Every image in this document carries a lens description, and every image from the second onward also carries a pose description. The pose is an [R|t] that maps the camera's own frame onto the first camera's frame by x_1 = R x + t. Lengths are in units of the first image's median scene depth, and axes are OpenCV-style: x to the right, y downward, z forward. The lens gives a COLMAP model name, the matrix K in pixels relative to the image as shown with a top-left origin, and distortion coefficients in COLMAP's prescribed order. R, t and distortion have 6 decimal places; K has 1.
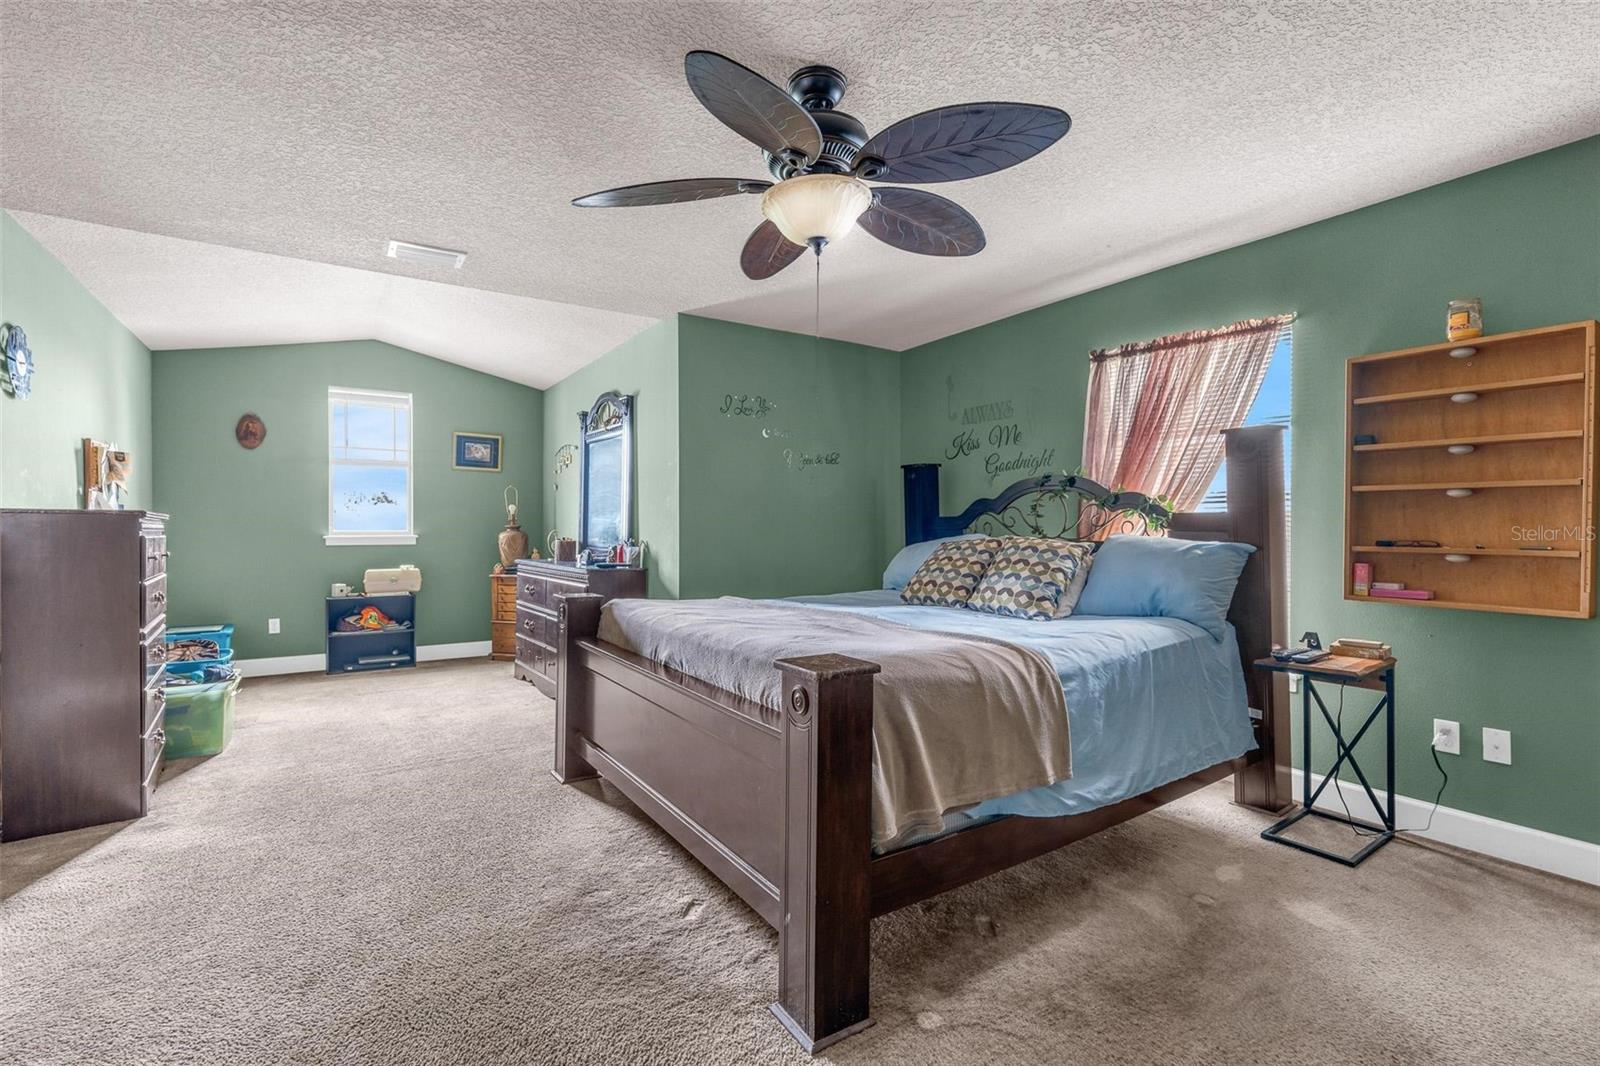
lens RADIAL K [[712.9, 0, 801.8], [0, 712.9, 532.6], [0, 0, 1]] dist [0.000263, 0.000331]
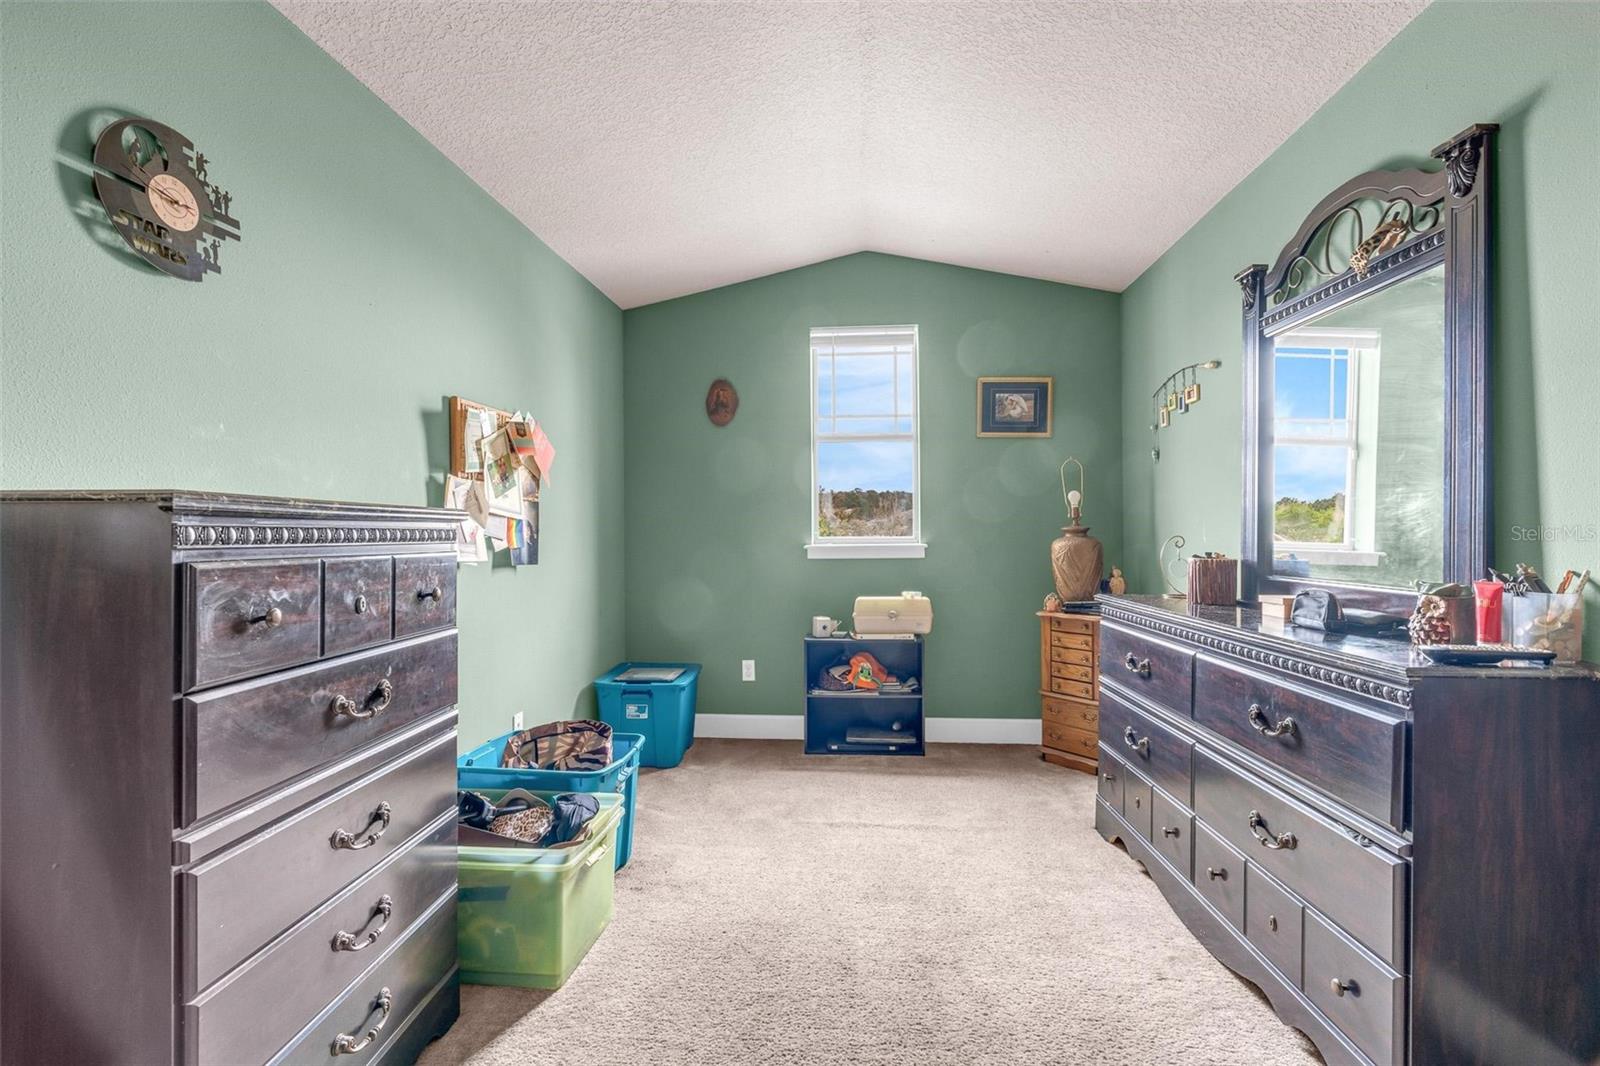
lens RADIAL K [[712.9, 0, 801.8], [0, 712.9, 532.6], [0, 0, 1]] dist [0.000263, 0.000331]
pose [[0.773211, -0.006589, -0.634115, -0.233353], [0.003695, 0.999976, -0.005885, -0.003418], [0.634139, 0.002207, 0.773216, 0.460651]]
